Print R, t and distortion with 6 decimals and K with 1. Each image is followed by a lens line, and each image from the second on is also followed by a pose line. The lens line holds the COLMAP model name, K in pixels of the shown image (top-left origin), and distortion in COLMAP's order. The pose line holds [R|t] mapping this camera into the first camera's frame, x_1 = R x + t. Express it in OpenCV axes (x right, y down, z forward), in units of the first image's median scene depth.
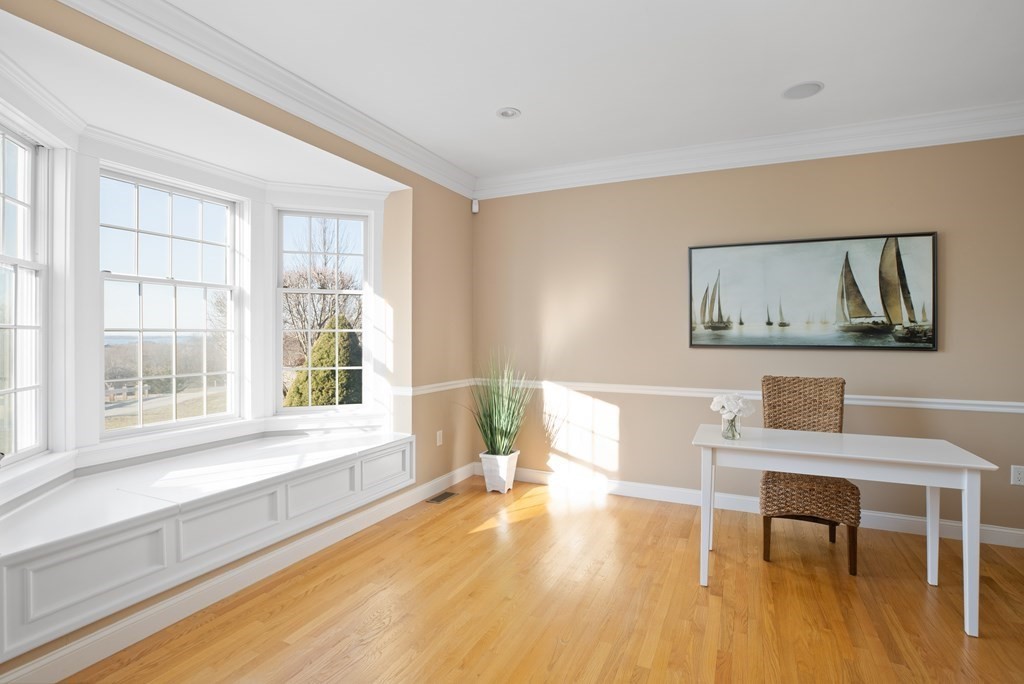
lens RADIAL K [[512.7, 0, 509.2], [0, 512.7, 336.6], [0, 0, 1]] dist [-0.000222, 0.001109]
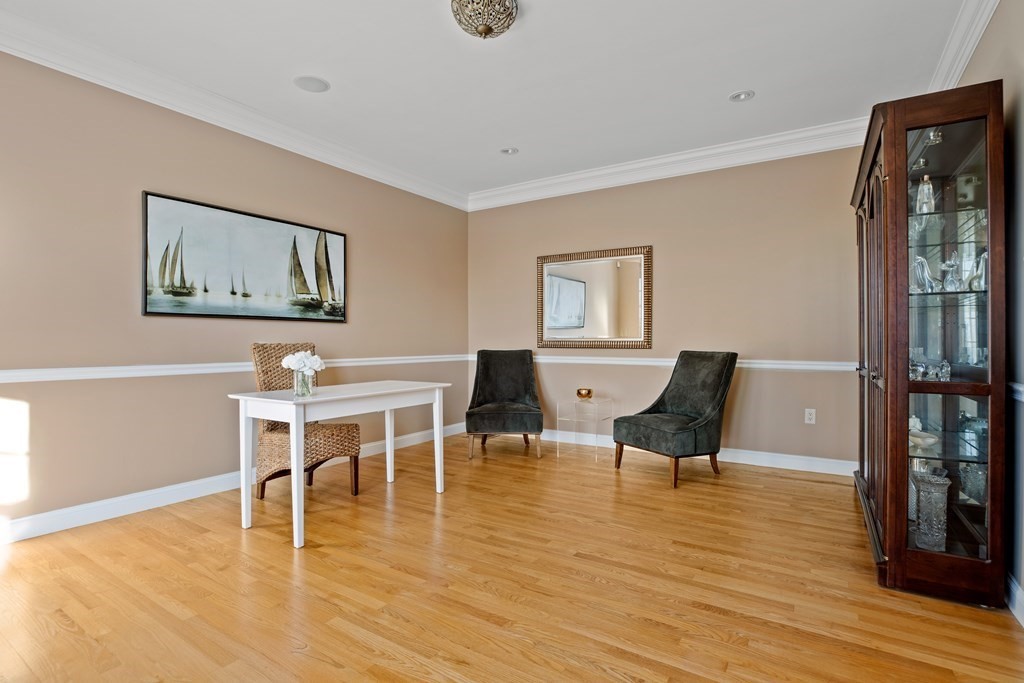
lens RADIAL K [[512.7, 0, 509.3], [0, 512.7, 341.8], [0, 0, 1]] dist [-0.000222, 0.001109]
pose [[0.154090, -0.001678, 0.988055, -0.402348], [0.006974, 0.999975, 0.000610, 0.075022], [-0.988032, 0.006797, 0.154098, 0.349921]]
